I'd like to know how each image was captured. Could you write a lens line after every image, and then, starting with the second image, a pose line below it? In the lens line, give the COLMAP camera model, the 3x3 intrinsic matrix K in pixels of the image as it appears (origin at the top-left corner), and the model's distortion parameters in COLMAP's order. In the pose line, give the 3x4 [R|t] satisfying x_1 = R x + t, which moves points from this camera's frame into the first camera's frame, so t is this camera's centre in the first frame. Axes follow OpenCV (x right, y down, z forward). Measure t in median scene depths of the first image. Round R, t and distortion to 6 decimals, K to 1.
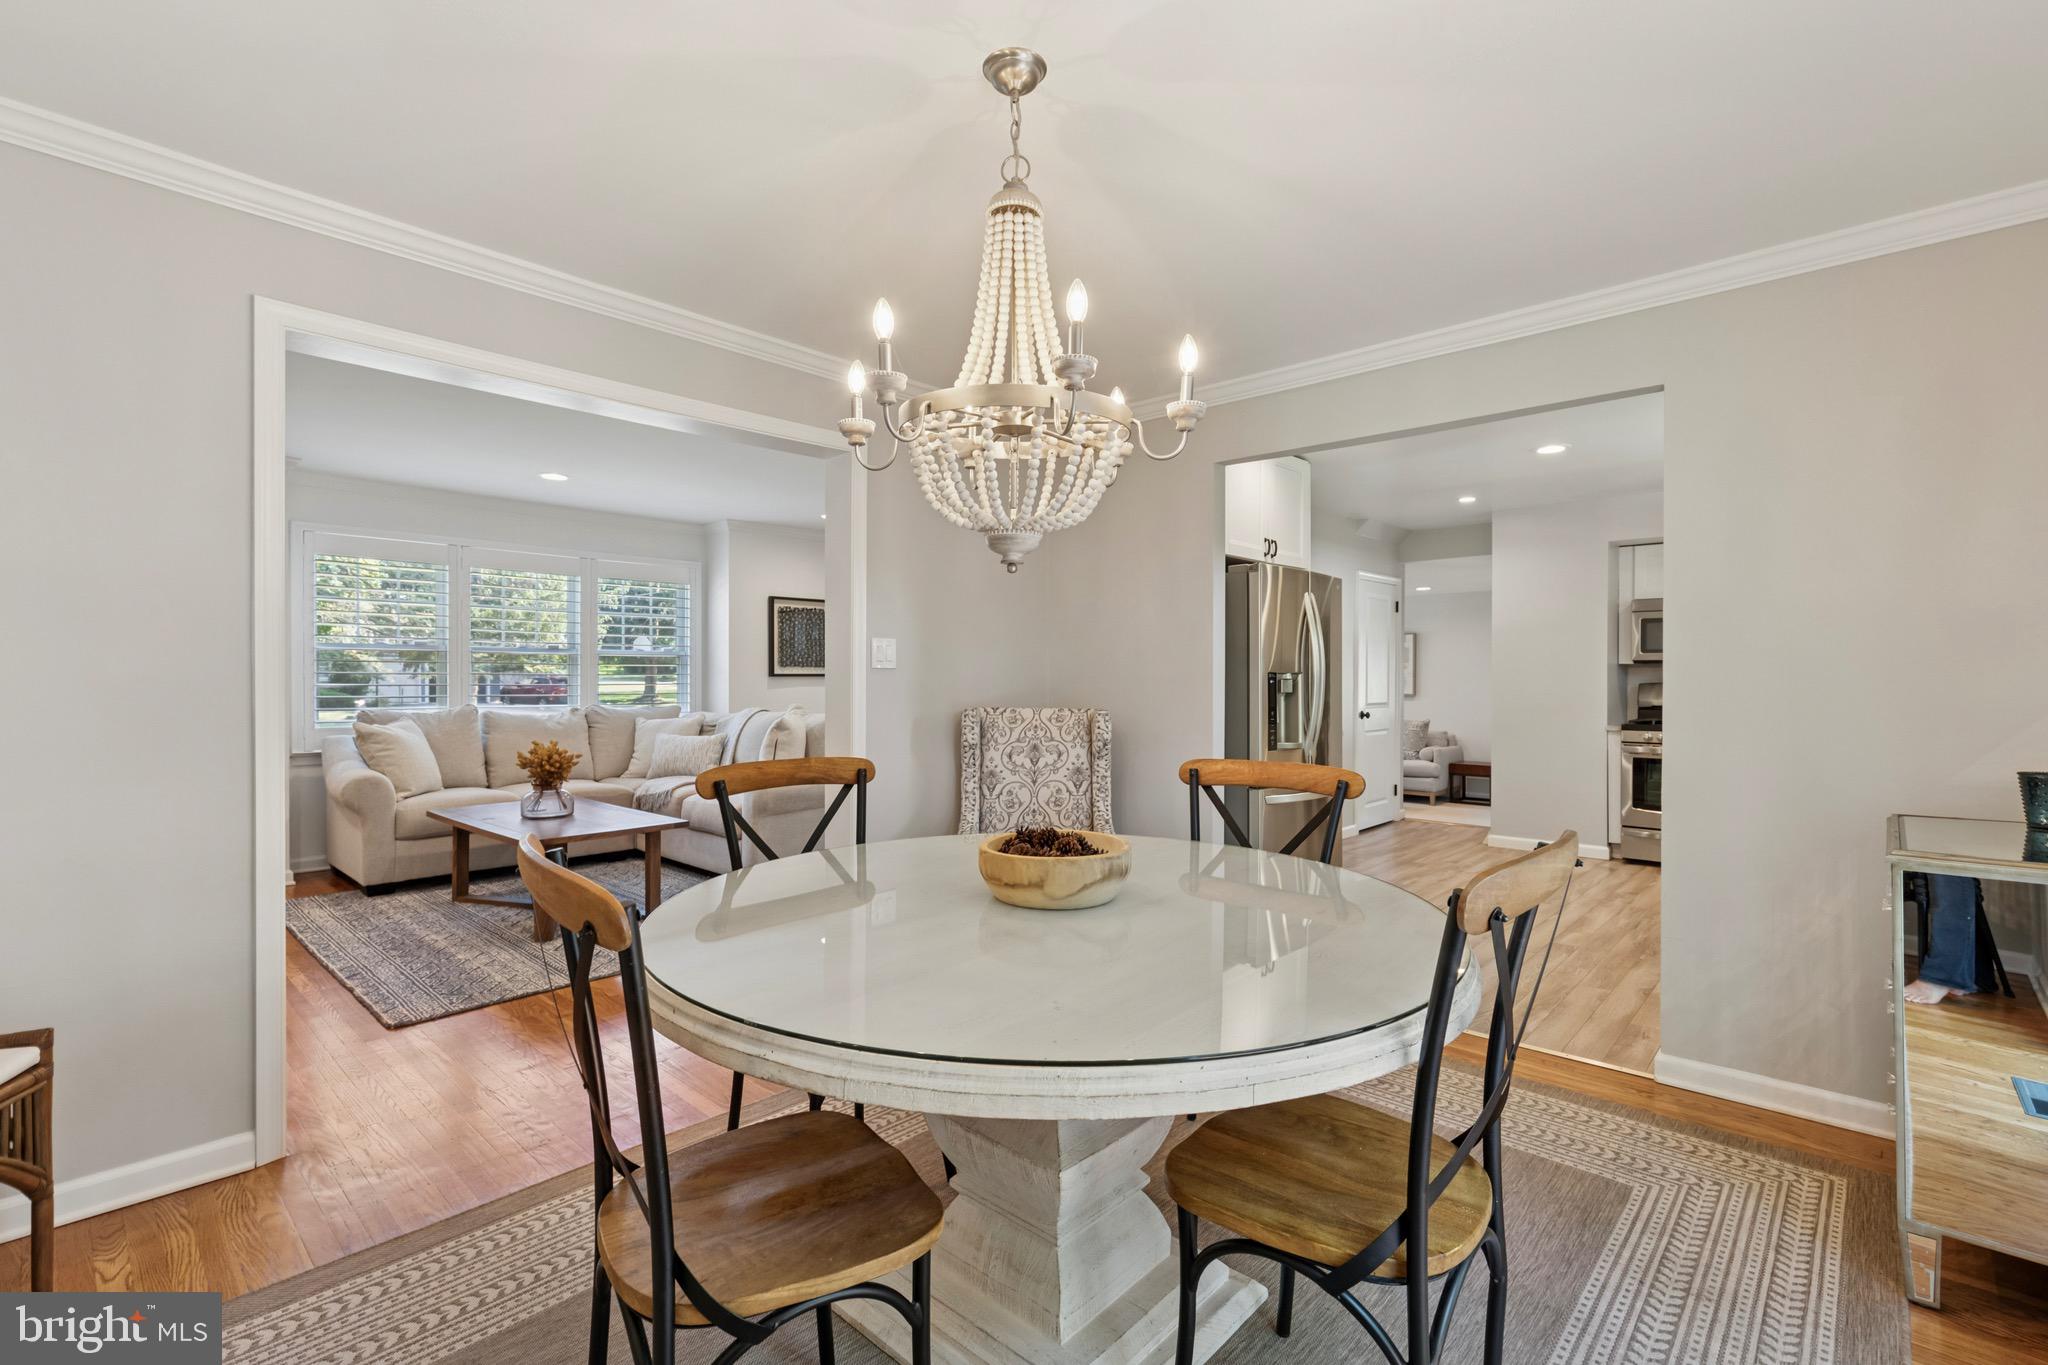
lens RADIAL K [[930.0, 0, 1017.0], [0, 930.0, 679.3], [0, 0, 1]] dist [0.008389, -0.001686]
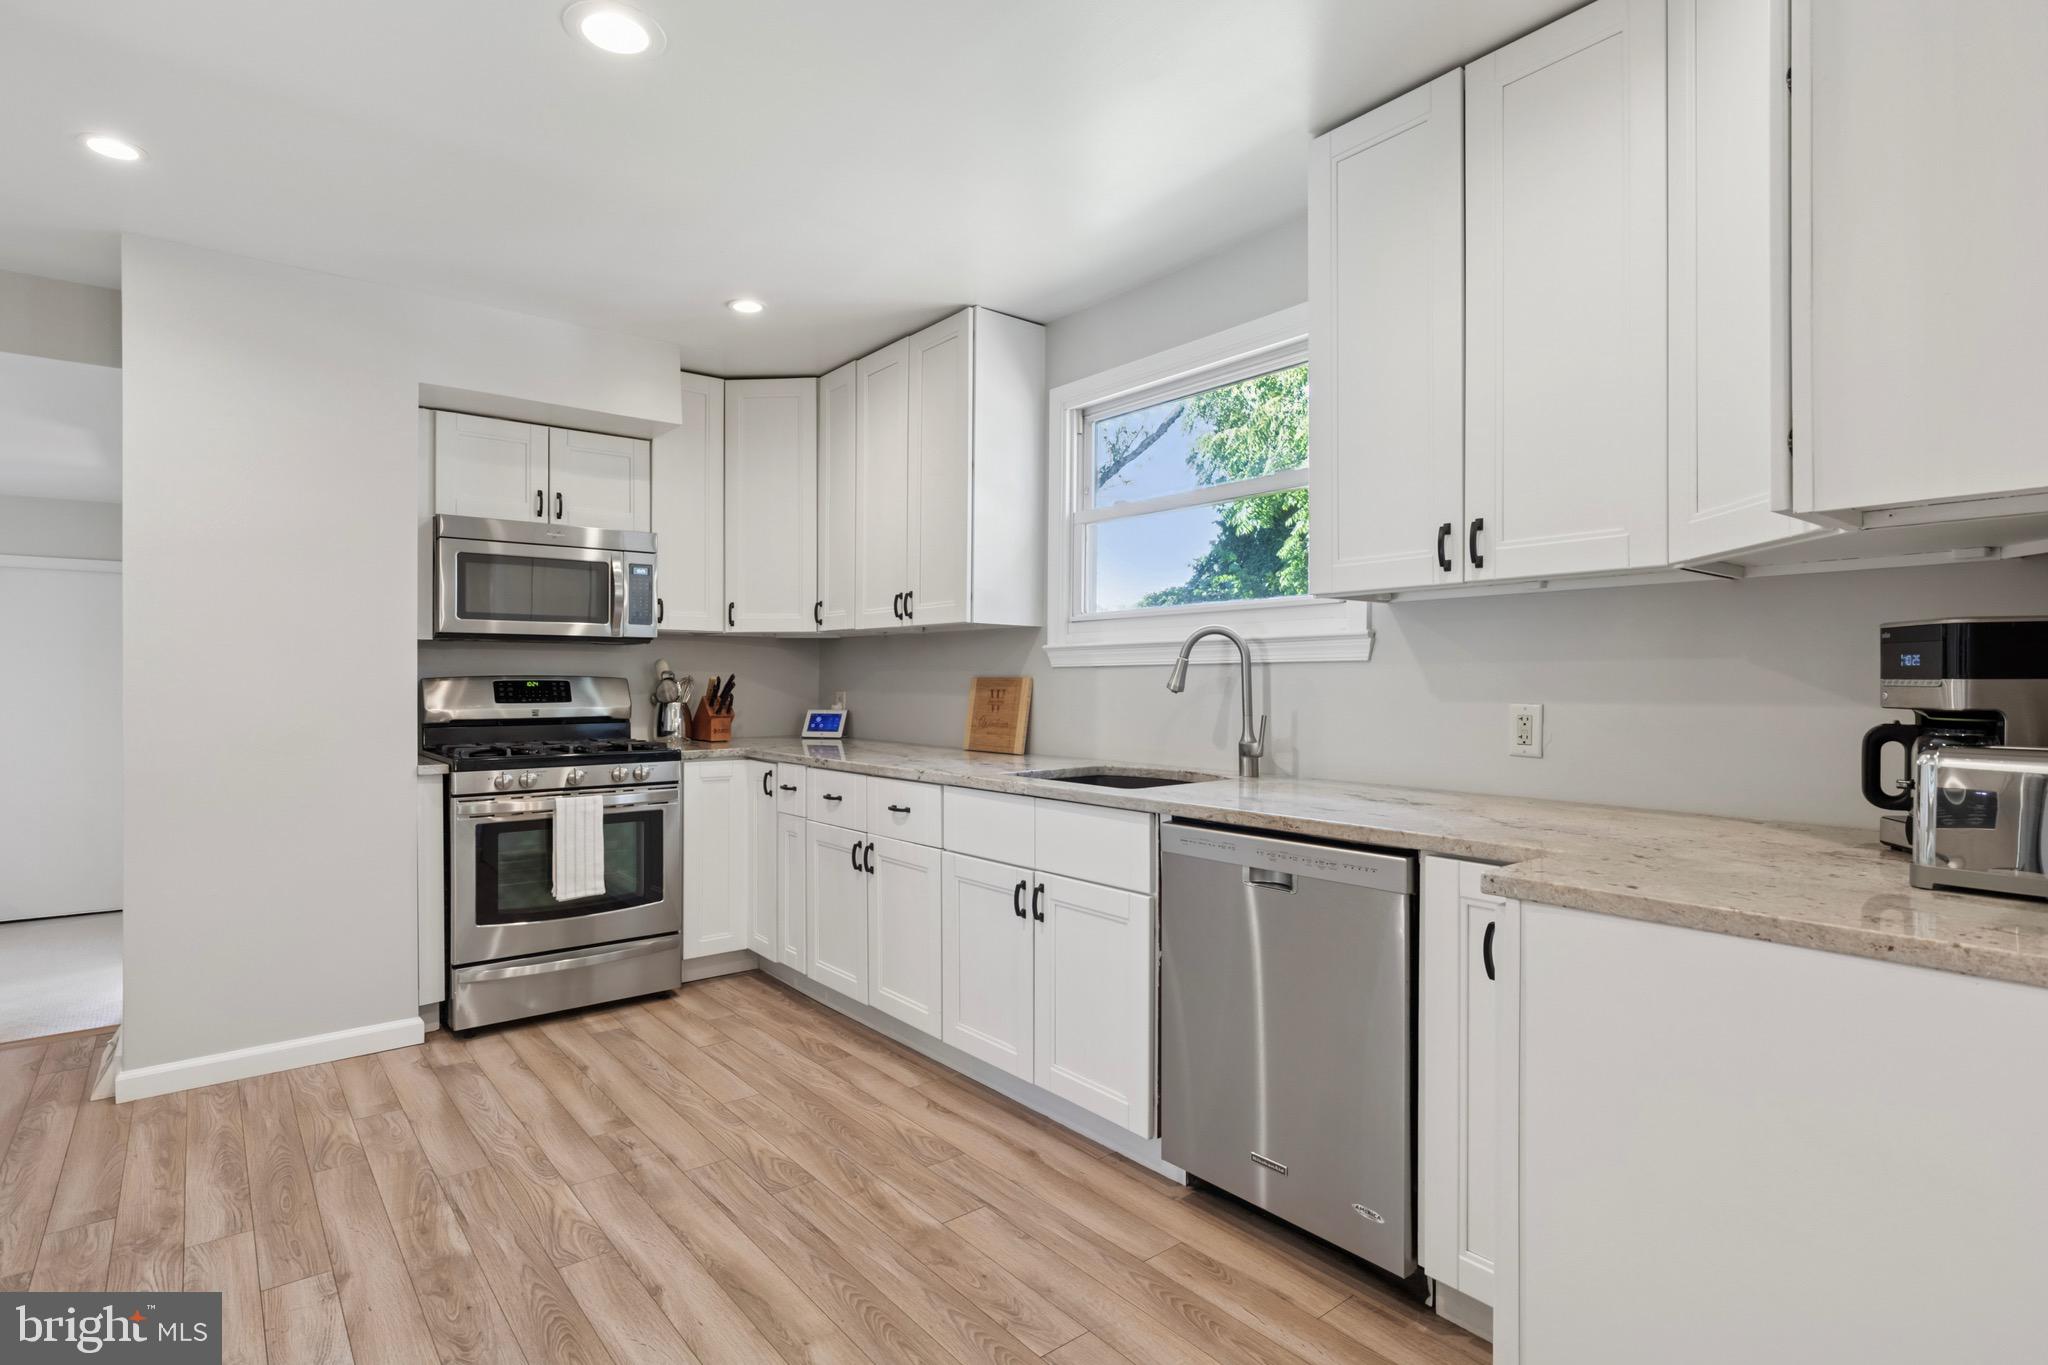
lens RADIAL K [[1034.4, 0, 1026.1], [0, 1034.4, 679.4], [0, 0, 1]] dist [0.005615, -0.001254]
pose [[0.146235, -0.000255, 0.989250, 0.129025], [0.004774, 0.999989, -0.000448, 0.006381], [-0.989238, 0.004788, 0.146235, 0.530528]]
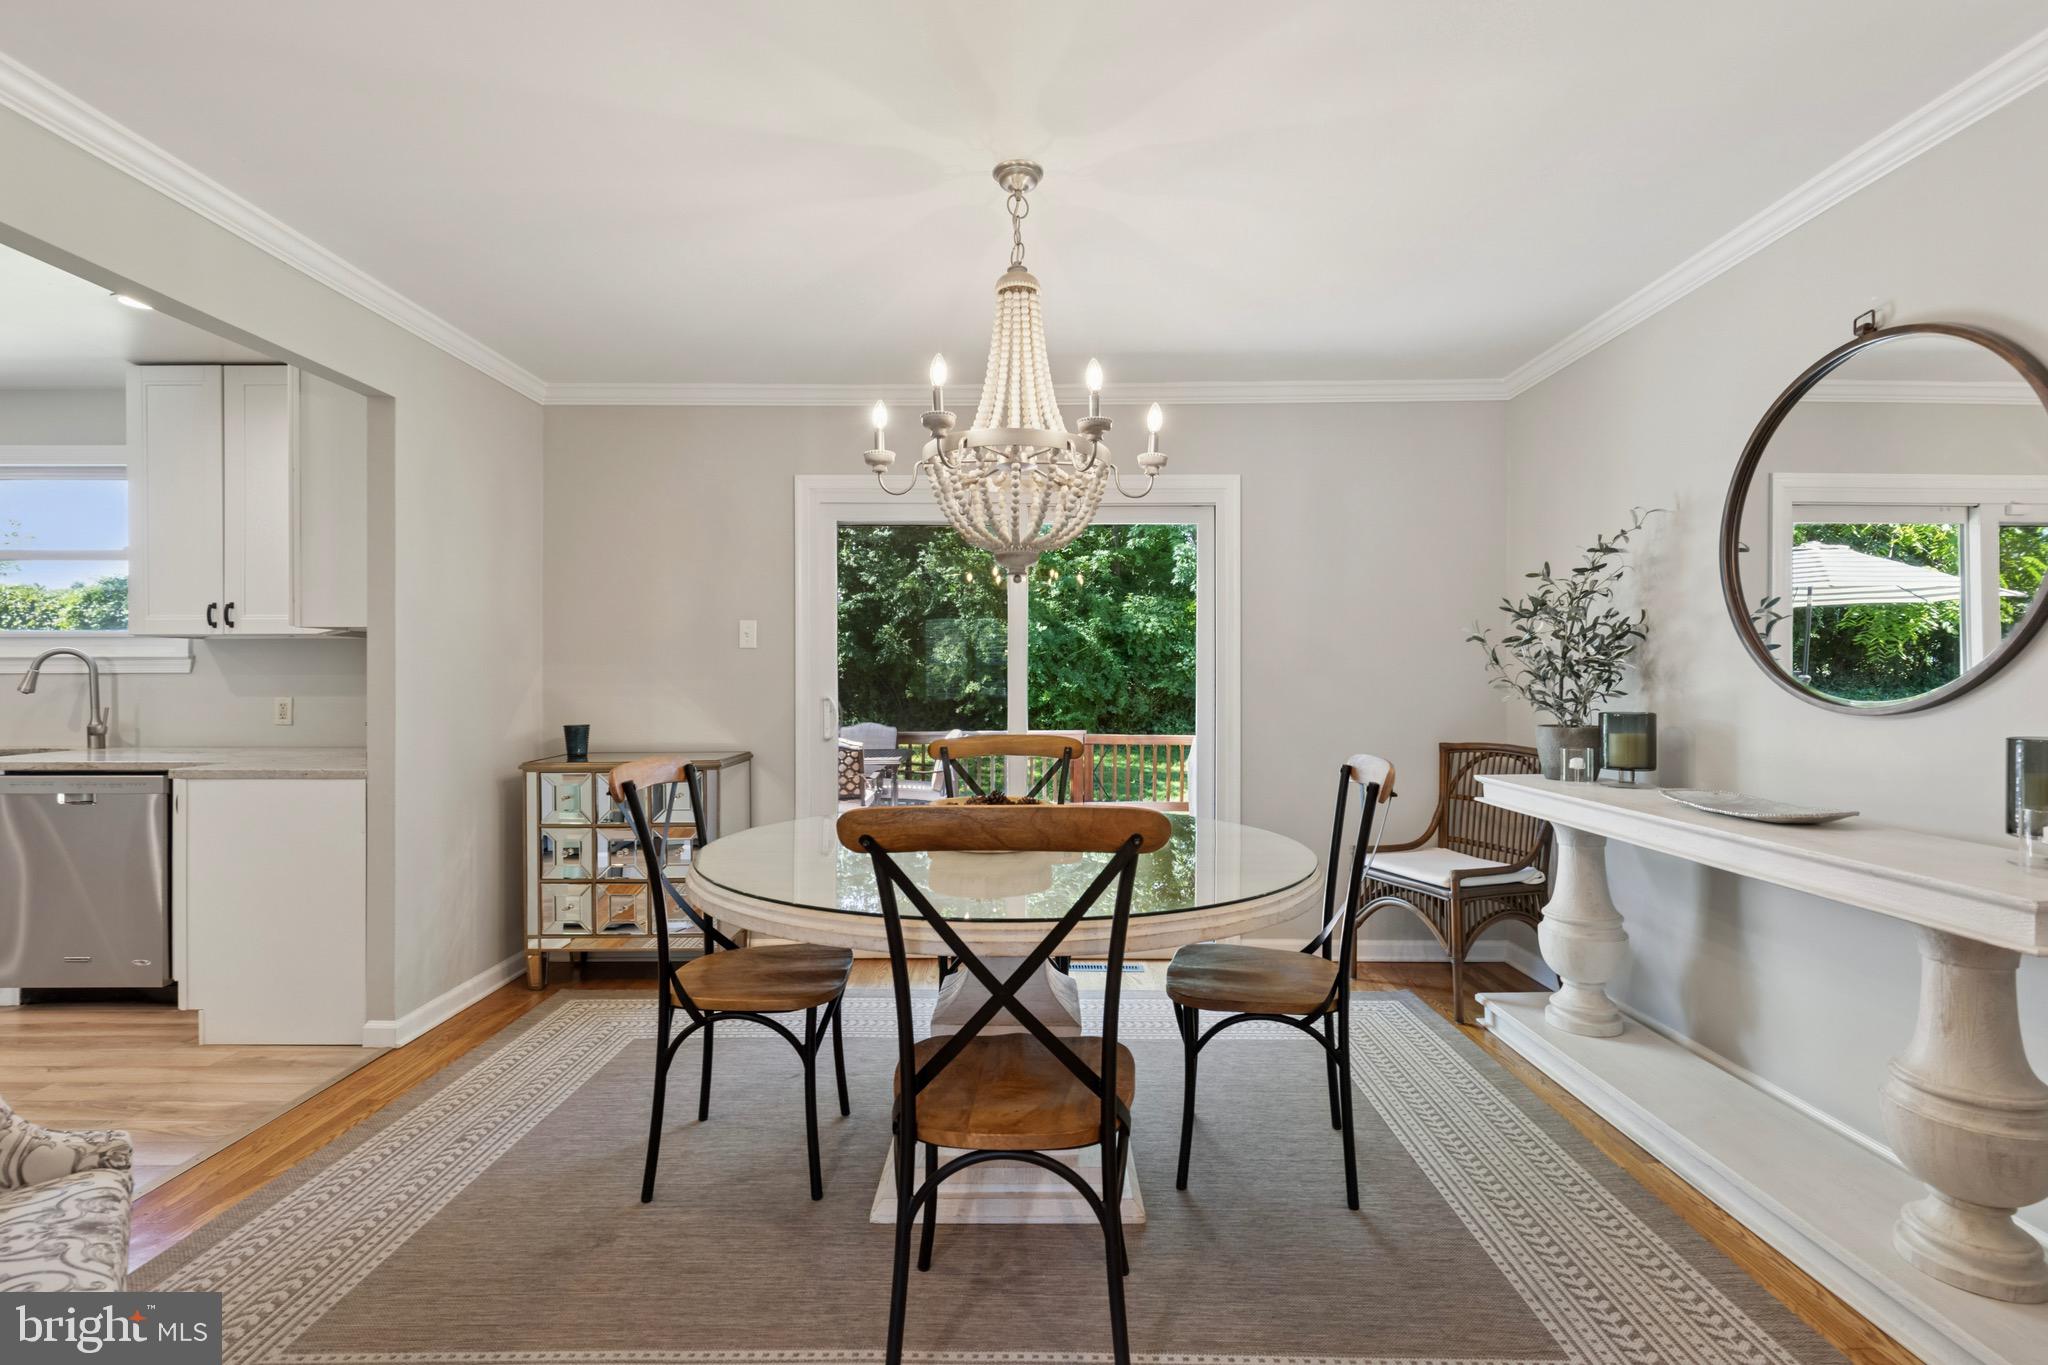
lens RADIAL K [[930.0, 0, 1027.6], [0, 930.0, 682.3], [0, 0, 1]] dist [0.008389, -0.001686]
pose [[-0.669851, -0.006039, 0.742471, -0.237130], [0.000551, 0.999963, 0.008630, 0.001153], [-0.742496, 0.006190, -0.669822, 0.465869]]
